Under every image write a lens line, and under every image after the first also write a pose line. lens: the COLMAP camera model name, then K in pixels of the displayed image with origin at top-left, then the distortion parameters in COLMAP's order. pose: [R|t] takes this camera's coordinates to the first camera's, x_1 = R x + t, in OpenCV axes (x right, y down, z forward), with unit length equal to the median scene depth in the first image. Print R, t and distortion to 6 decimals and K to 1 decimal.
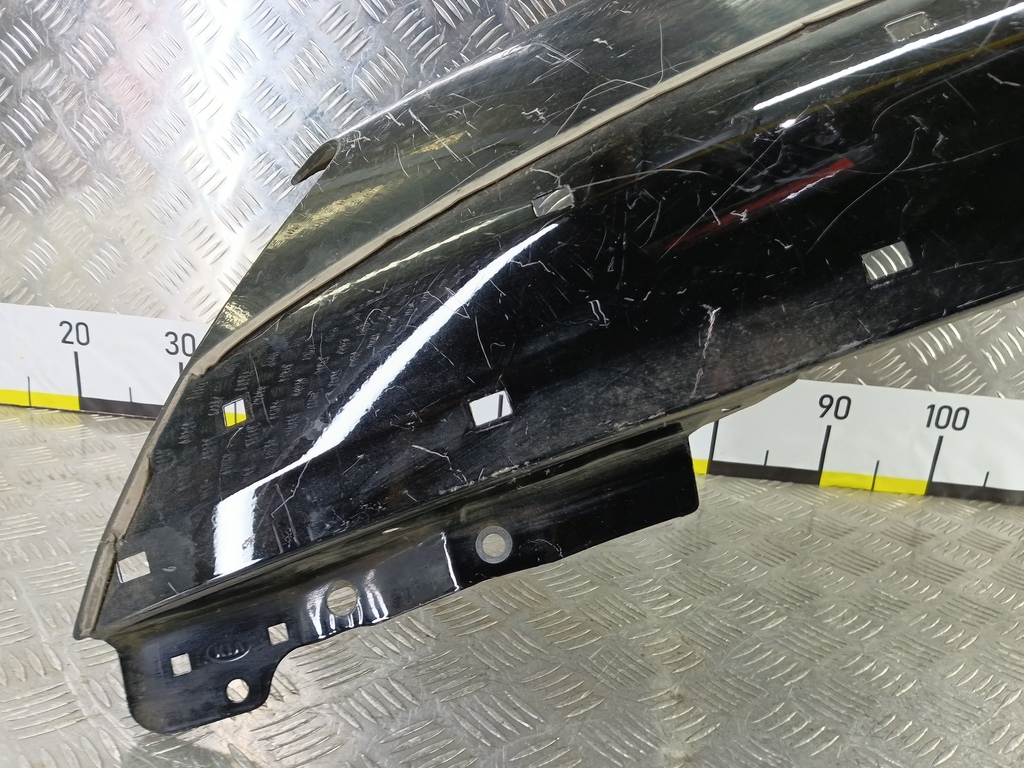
lens RADIAL K [[831.6, 0, 512.0], [0, 831.6, 384.0], [0, 0, 1]] dist [0.094872, -0.155945]
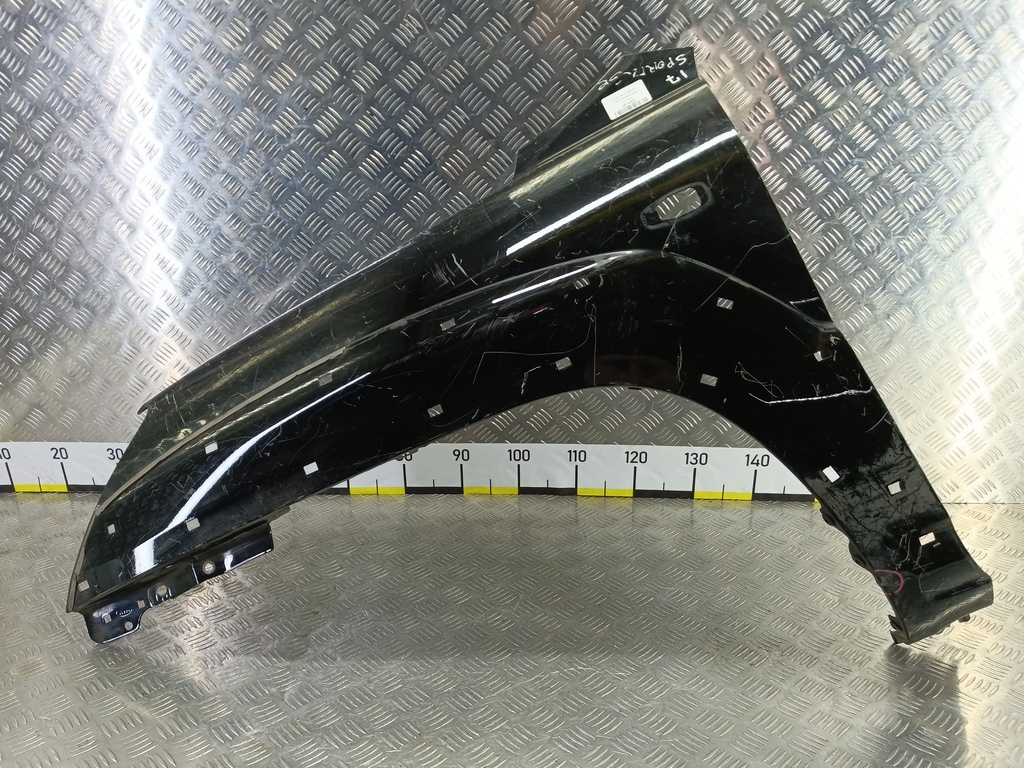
lens RADIAL K [[831.6, 0, 512.0], [0, 831.6, 384.0], [0, 0, 1]] dist [0.094872, -0.155945]
pose [[0.995329, -0.094665, -0.018925, 0.638588], [0.095852, 0.992411, 0.077024, -0.311182], [0.011490, -0.078478, 0.996850, -1.014372]]
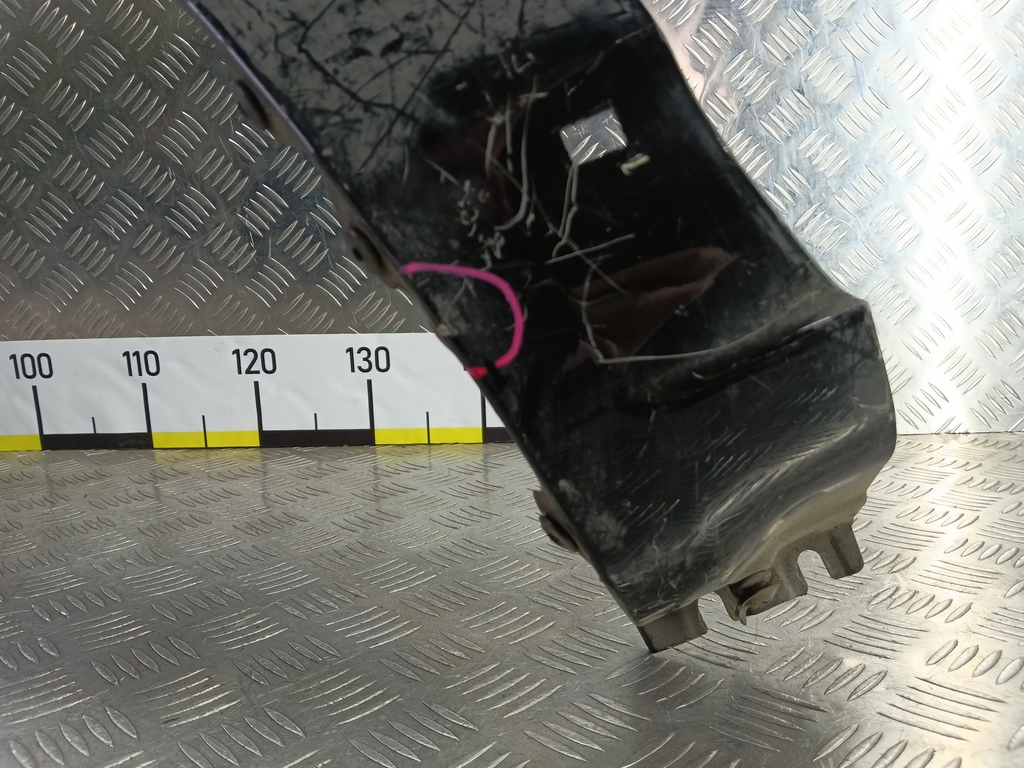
lens RADIAL K [[831.6, 0, 512.0], [0, 831.6, 384.0], [0, 0, 1]] dist [0.094872, -0.155945]
pose [[0.993543, -0.113373, 0.004278, 1.237685], [0.113144, 0.987341, -0.111155, 0.272849], [0.008378, 0.110921, 0.993794, 0.040109]]
